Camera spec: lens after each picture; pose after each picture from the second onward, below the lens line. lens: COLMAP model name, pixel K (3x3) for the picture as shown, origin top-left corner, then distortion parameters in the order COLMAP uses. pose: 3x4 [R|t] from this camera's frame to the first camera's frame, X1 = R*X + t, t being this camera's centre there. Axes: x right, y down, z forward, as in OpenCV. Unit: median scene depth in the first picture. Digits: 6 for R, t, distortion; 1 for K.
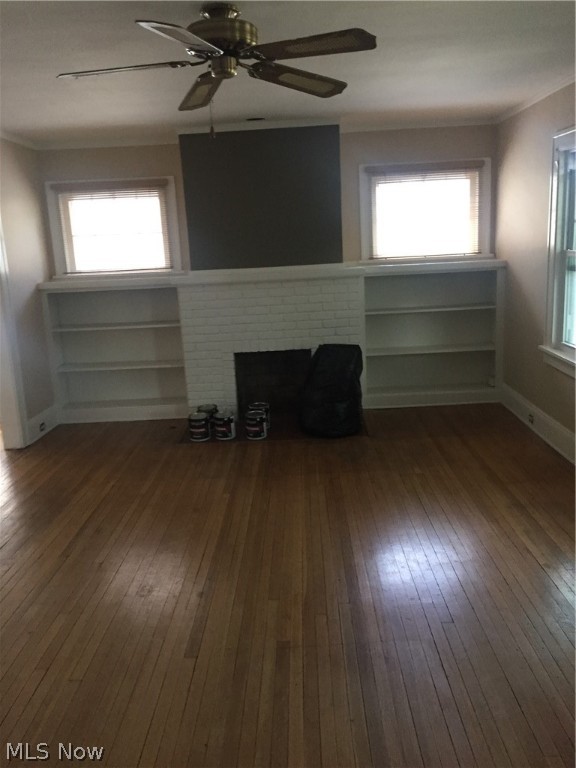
lens RADIAL K [[651.1, 0, 285.9], [0, 651.1, 386.5], [0, 0, 1]] dist [0.061564, -0.075814]
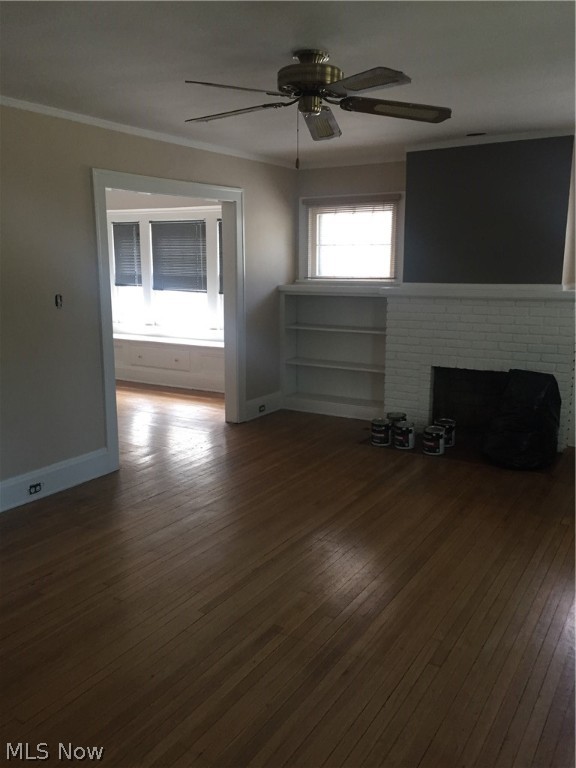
lens RADIAL K [[651.1, 0, 286.1], [0, 651.1, 382.3], [0, 0, 1]] dist [0.061564, -0.075814]
pose [[0.862178, 0.139798, -0.486935, 0.219962], [-0.146361, 0.988921, 0.024767, -0.019005], [0.485002, 0.049914, 0.873087, 0.013689]]
